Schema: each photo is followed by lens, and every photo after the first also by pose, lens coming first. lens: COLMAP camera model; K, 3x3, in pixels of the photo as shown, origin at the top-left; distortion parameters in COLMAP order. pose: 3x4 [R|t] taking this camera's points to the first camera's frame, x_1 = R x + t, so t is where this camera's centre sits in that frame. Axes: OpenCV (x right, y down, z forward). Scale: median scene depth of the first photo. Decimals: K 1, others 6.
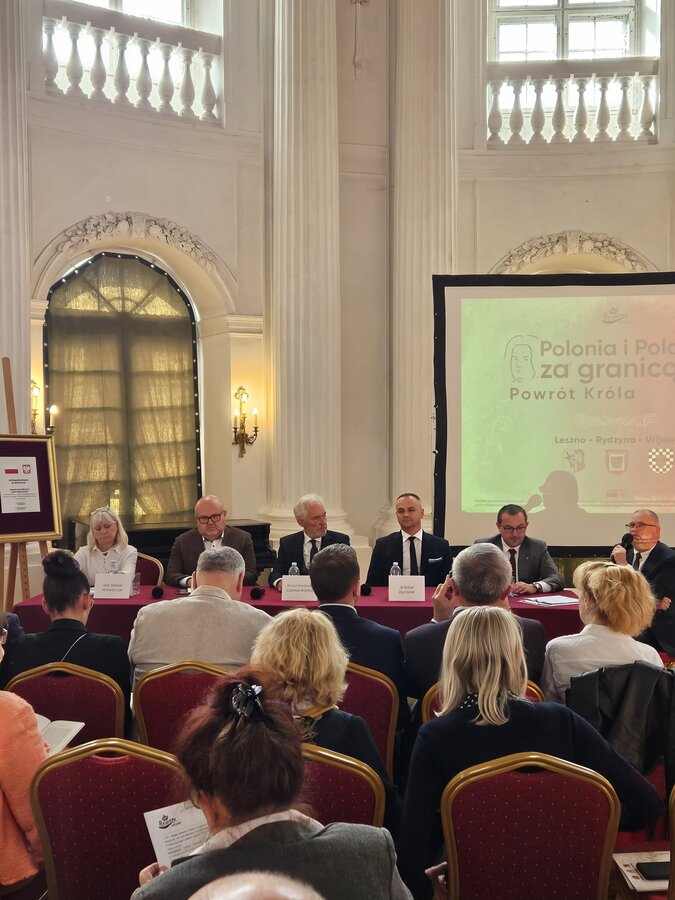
lens RADIAL K [[960.7, 0, 349.2], [0, 960.7, 459.4], [0, 0, 1]] dist [0.077528, -0.030850]
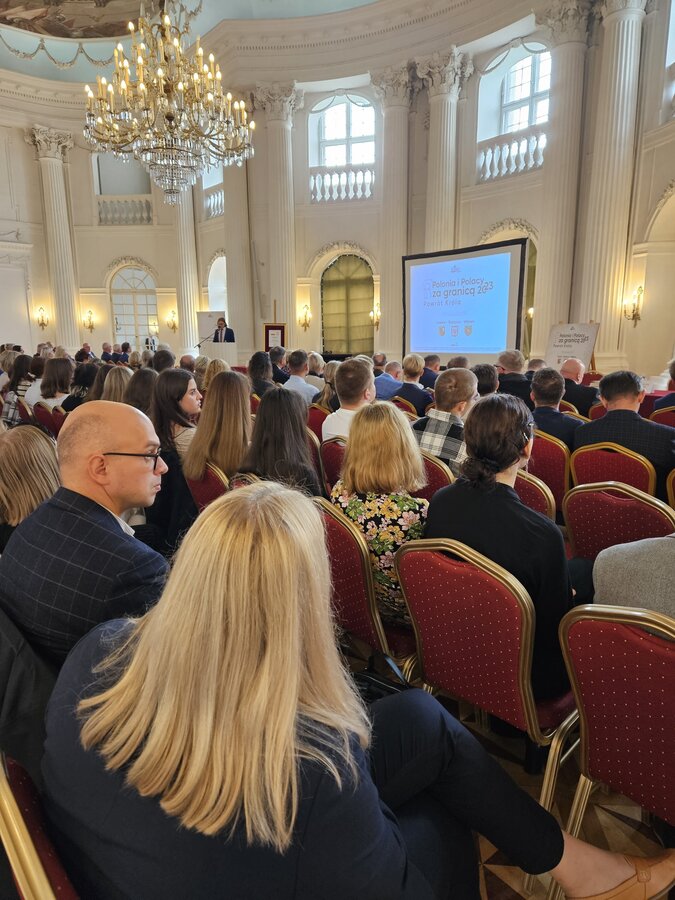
lens RADIAL K [[594.0, 0, 344.8], [0, 594.0, 452.1], [0, 0, 1]] dist [0.061523, -0.048946]
pose [[0.686444, 0.141563, -0.713270, 1.191226], [-0.003856, 0.981563, 0.191100, 0.014145], [0.727173, -0.128429, 0.674334, -0.243596]]
